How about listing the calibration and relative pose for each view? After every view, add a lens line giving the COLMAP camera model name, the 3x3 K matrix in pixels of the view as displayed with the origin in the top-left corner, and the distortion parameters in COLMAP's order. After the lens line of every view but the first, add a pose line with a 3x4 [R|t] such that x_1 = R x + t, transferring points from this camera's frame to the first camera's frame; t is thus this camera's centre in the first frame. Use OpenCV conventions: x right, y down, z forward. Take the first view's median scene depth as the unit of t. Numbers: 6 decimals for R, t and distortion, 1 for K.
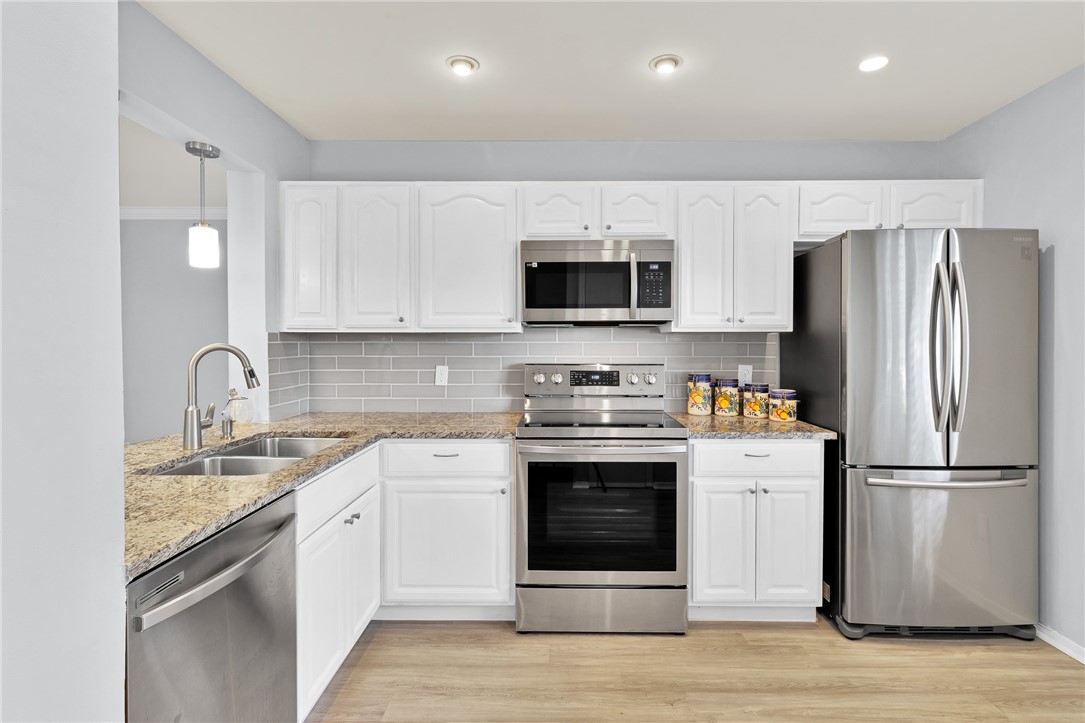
lens RADIAL K [[518.3, 0, 549.3], [0, 518.3, 350.4], [0, 0, 1]] dist [0.002183, 0.000229]
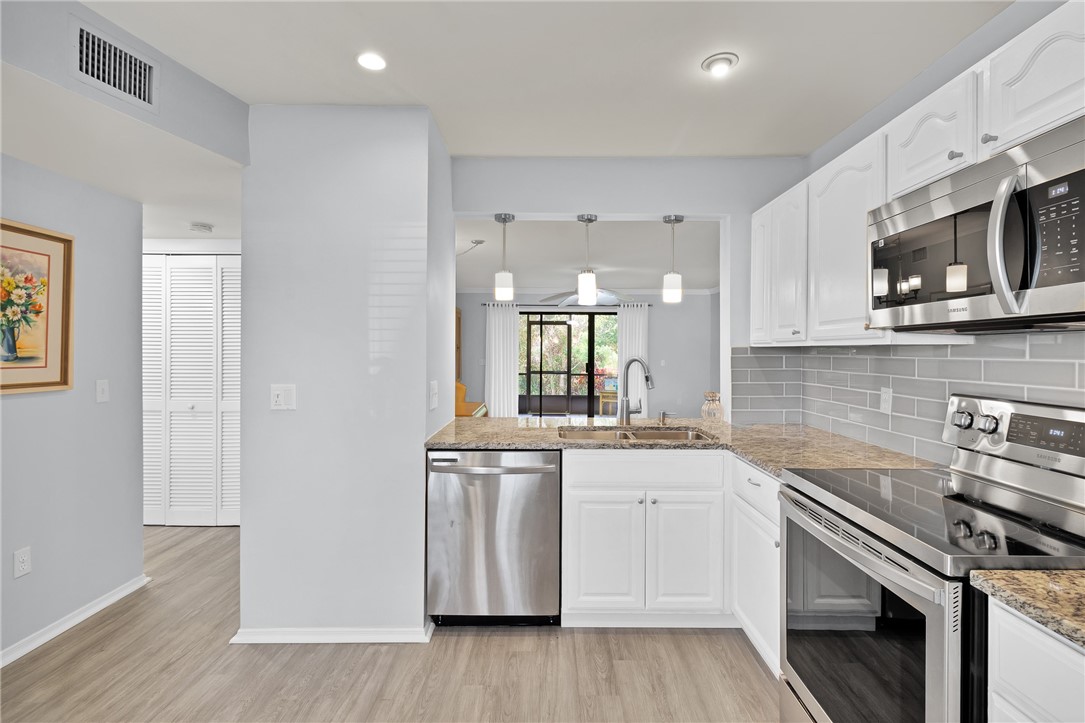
lens RADIAL K [[518.3, 0, 545.3], [0, 518.3, 353.1], [0, 0, 1]] dist [0.002183, 0.000229]
pose [[-0.000704, 0.004679, -0.999989, 0.638674], [-0.015335, 0.999871, 0.004689, -0.020471], [0.999882, 0.015338, -0.000632, 0.572170]]
